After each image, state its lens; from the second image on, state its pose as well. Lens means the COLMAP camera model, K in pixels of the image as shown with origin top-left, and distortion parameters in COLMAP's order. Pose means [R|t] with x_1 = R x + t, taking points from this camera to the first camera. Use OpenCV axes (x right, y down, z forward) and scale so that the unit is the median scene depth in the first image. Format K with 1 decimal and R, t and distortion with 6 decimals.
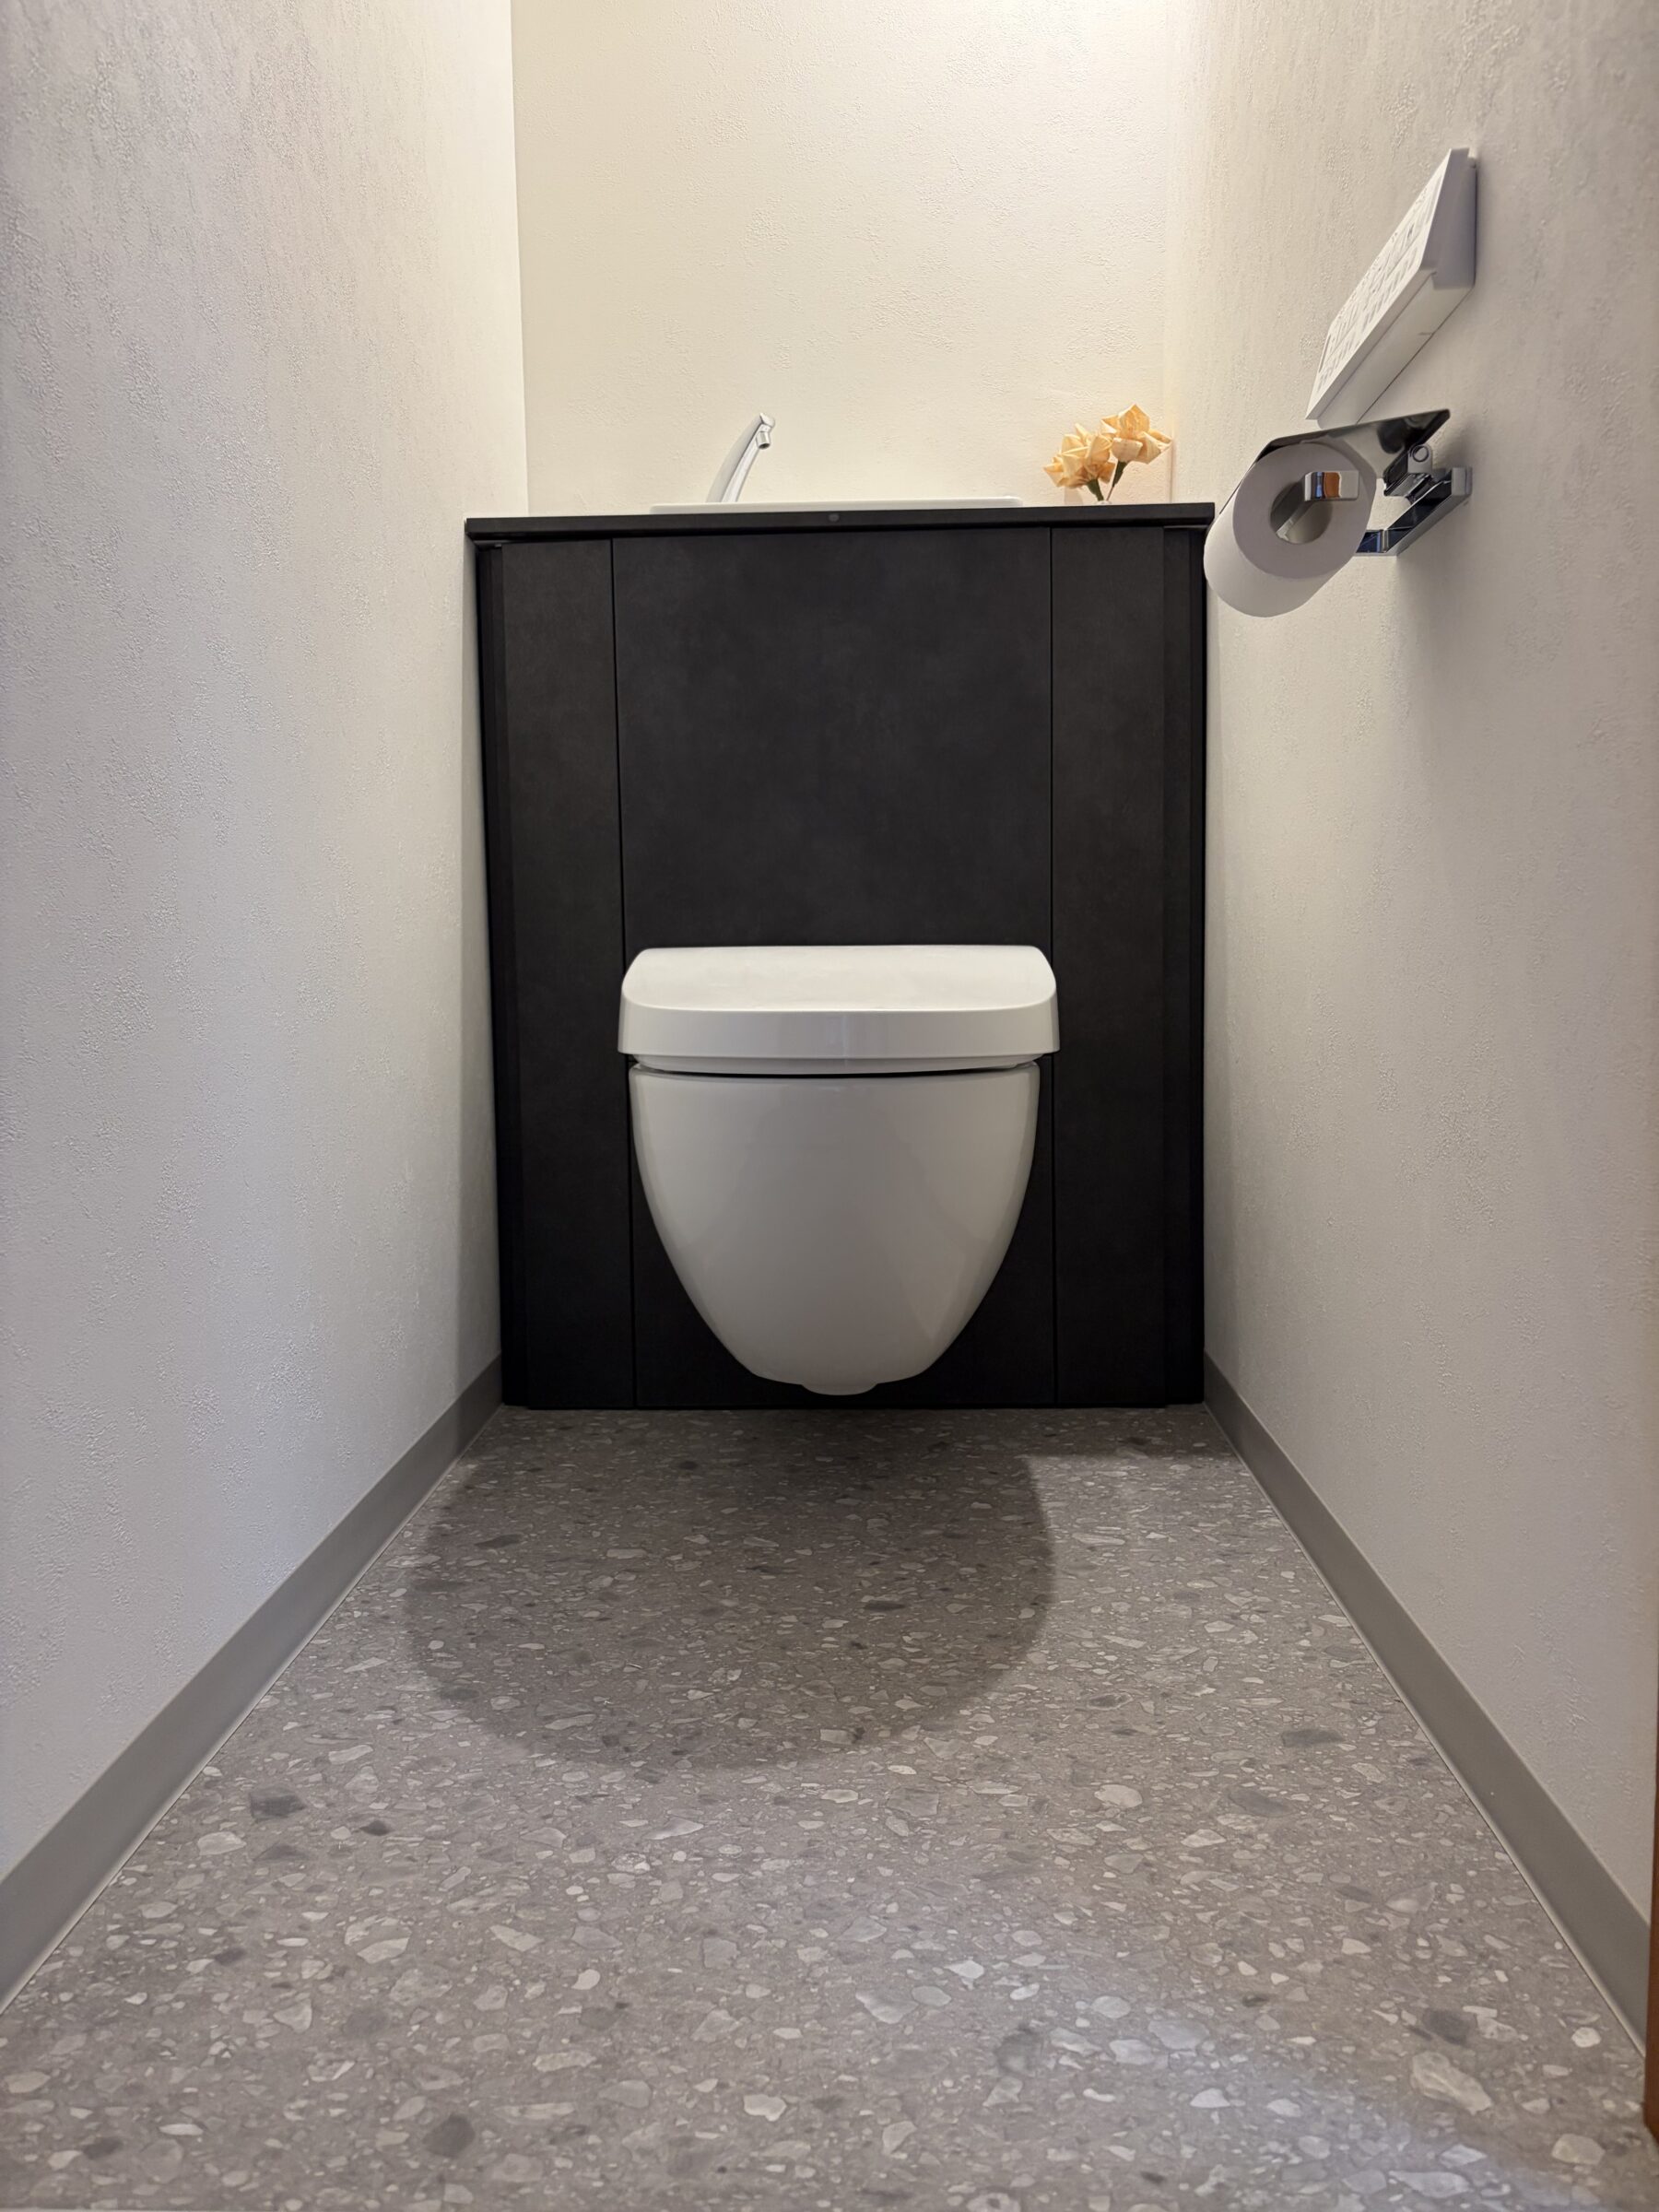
lens RADIAL K [[1719.0, 0, 828.6], [0, 1719.0, 1126.2], [0, 0, 1]] dist [0.024749, -0.031327]
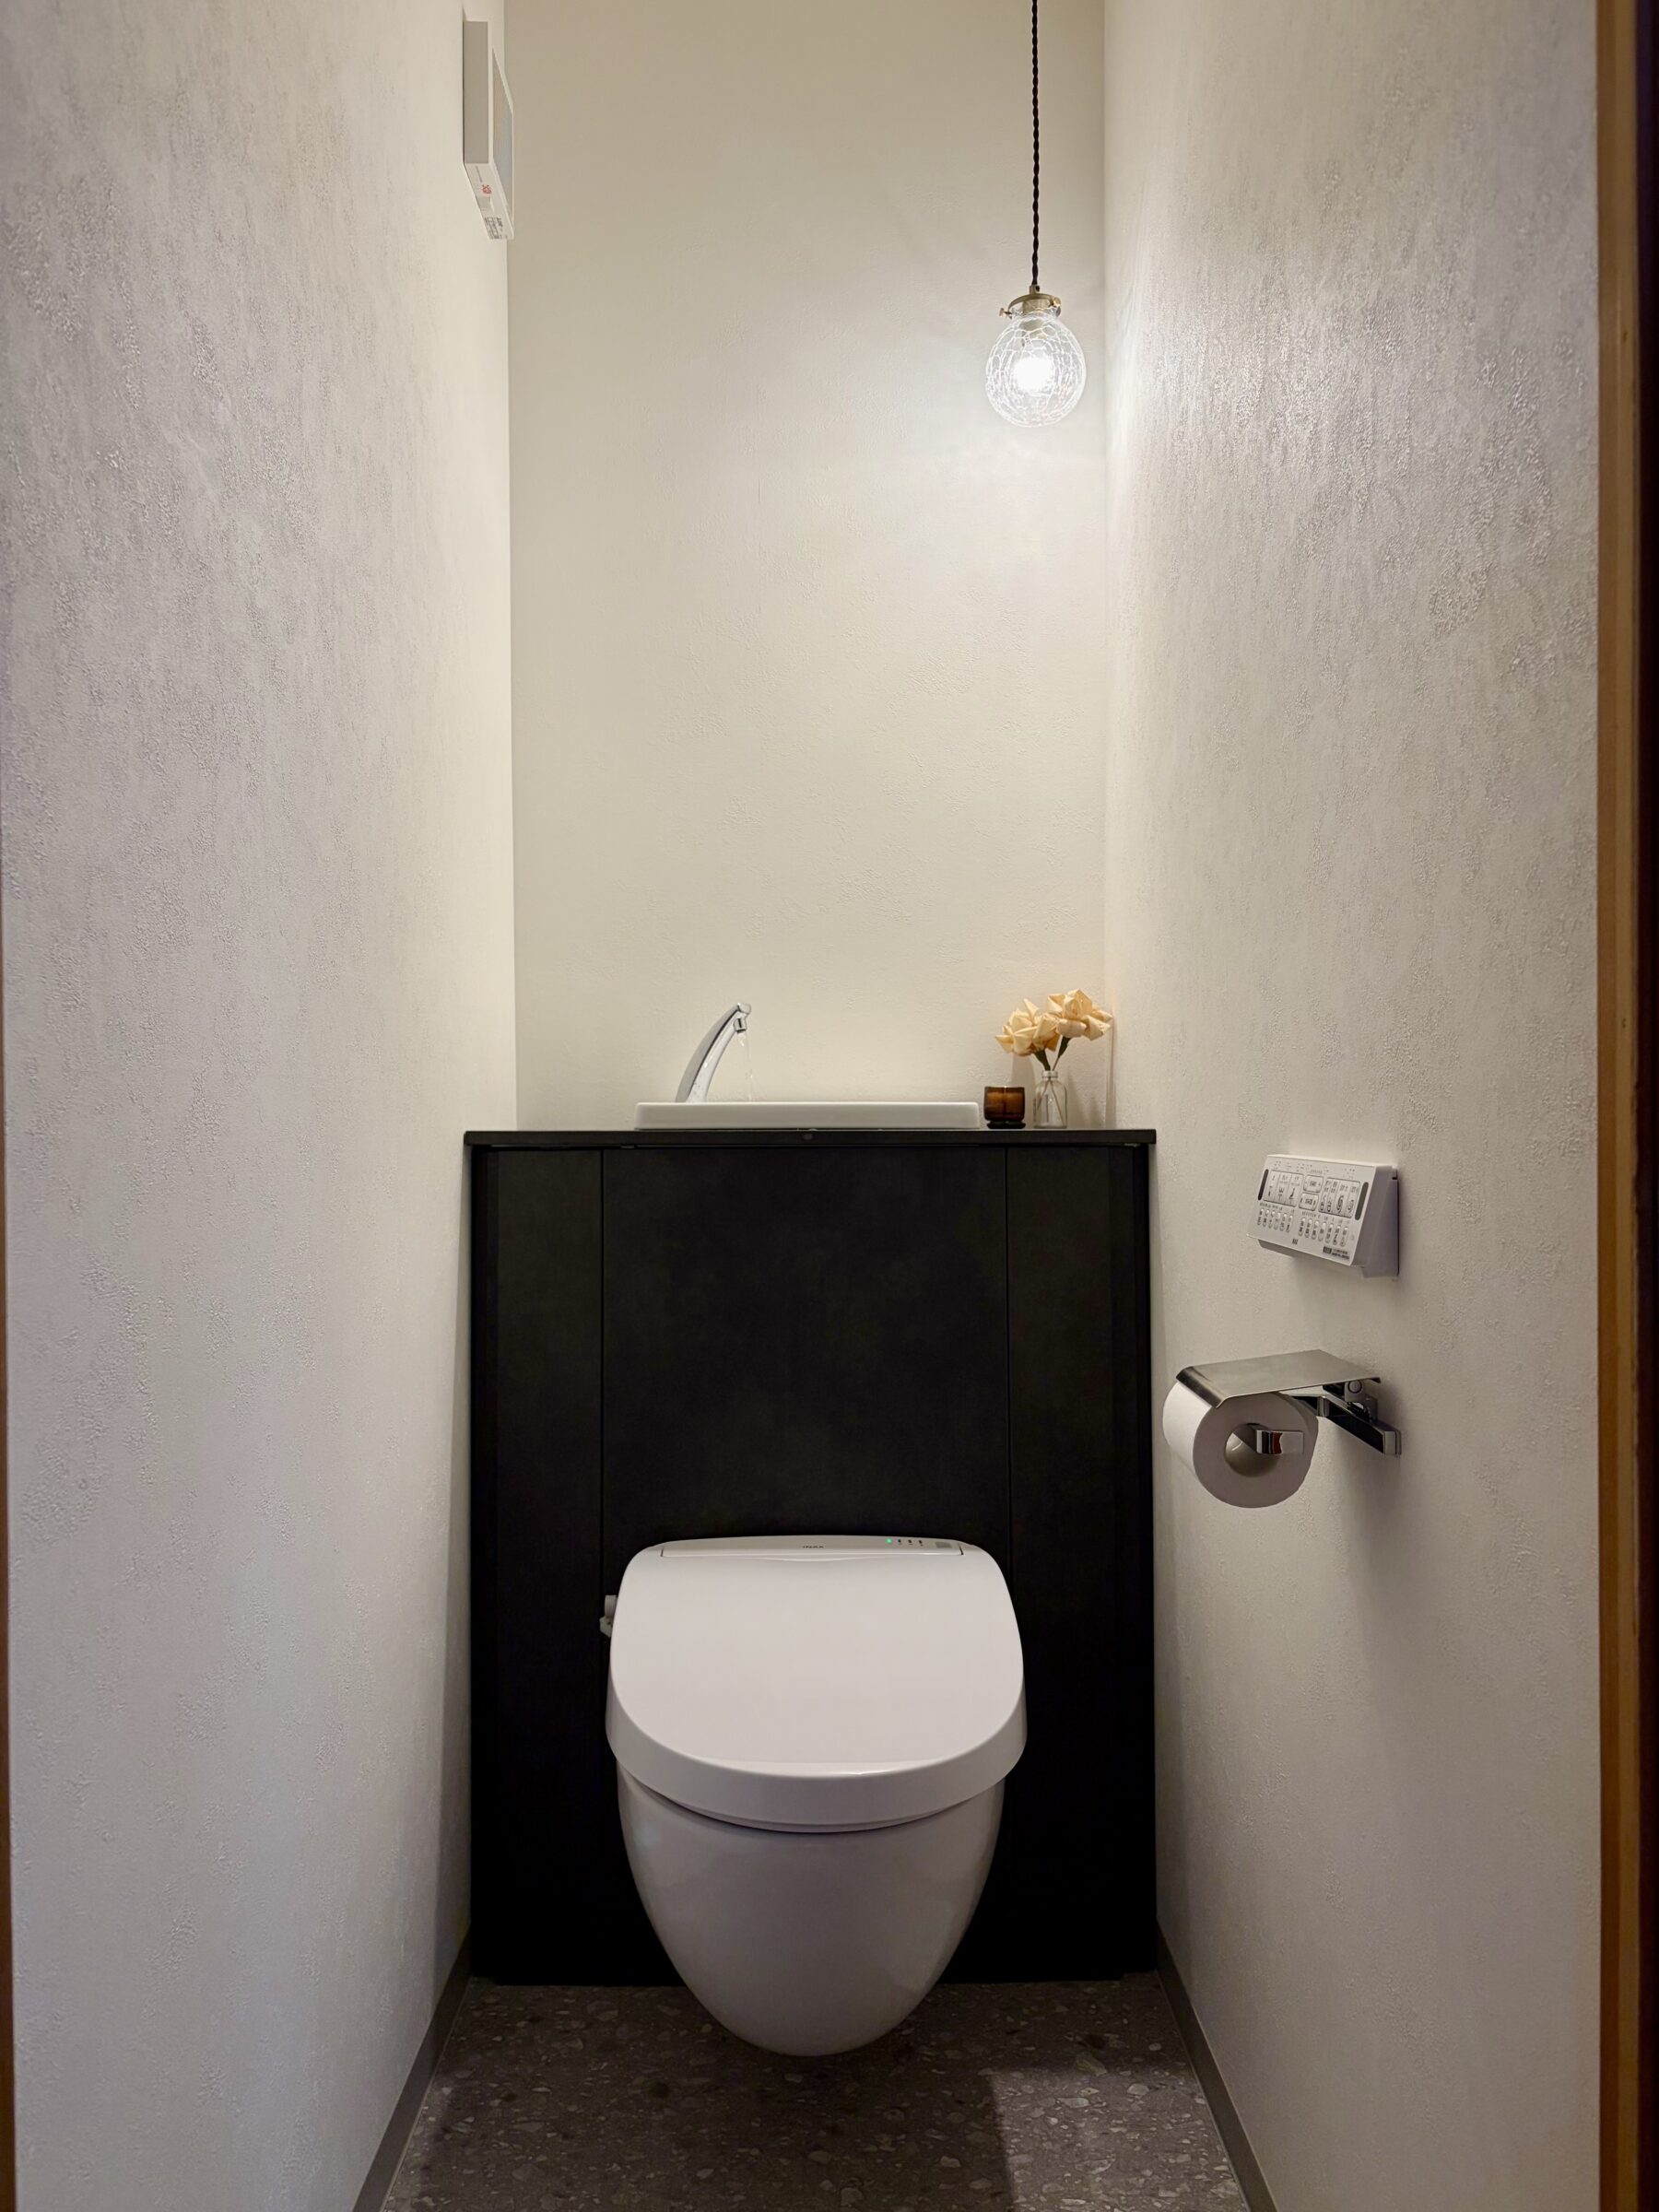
lens RADIAL K [[1719.0, 0, 829.3], [0, 1719.0, 1083.0], [0, 0, 1]] dist [0.024749, -0.031327]
pose [[0.998844, 0.011710, 0.046621, -0.034542], [-0.006941, 0.994845, -0.101172, -0.278535], [-0.047565, 0.100732, 0.993776, -0.079144]]
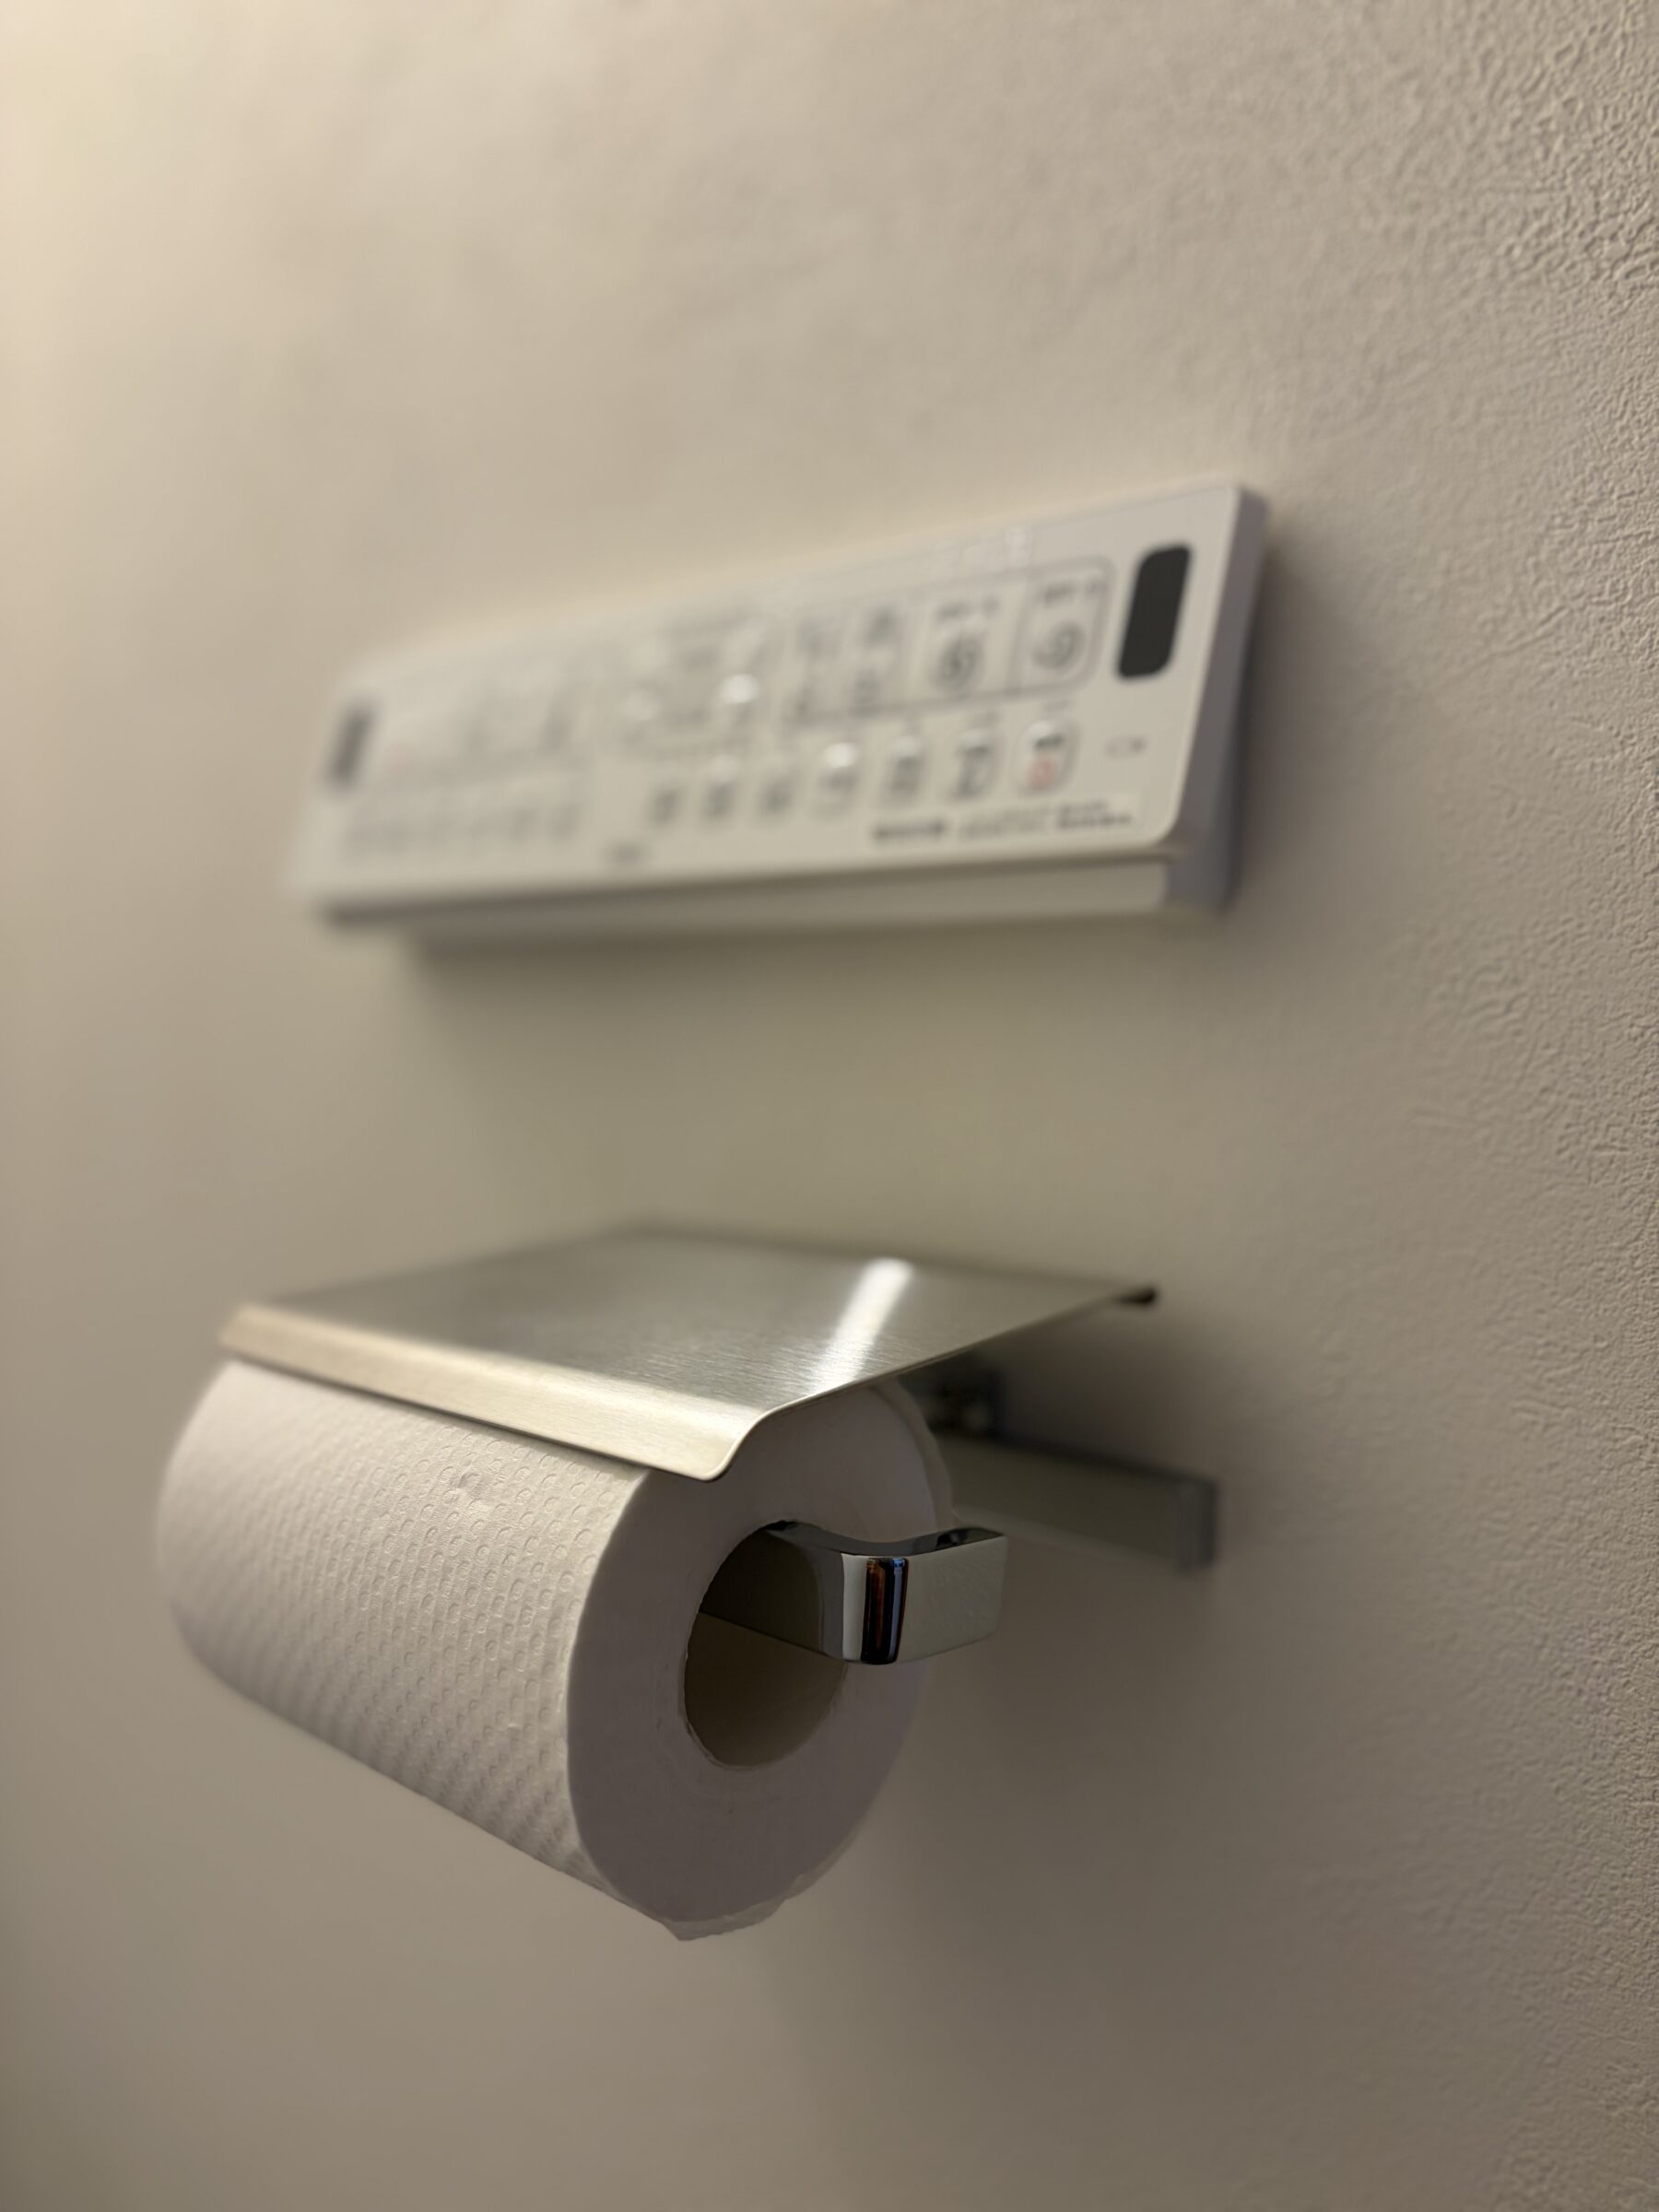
lens RADIAL K [[1719.0, 0, 841.4], [0, 1719.0, 1119.6], [0, 0, 1]] dist [0.024749, -0.031327]
pose [[0.632284, 0.035327, 0.773931, 0.049125], [0.010558, 0.998474, -0.054202, -0.242830], [-0.774665, 0.042442, 0.630946, 0.483417]]
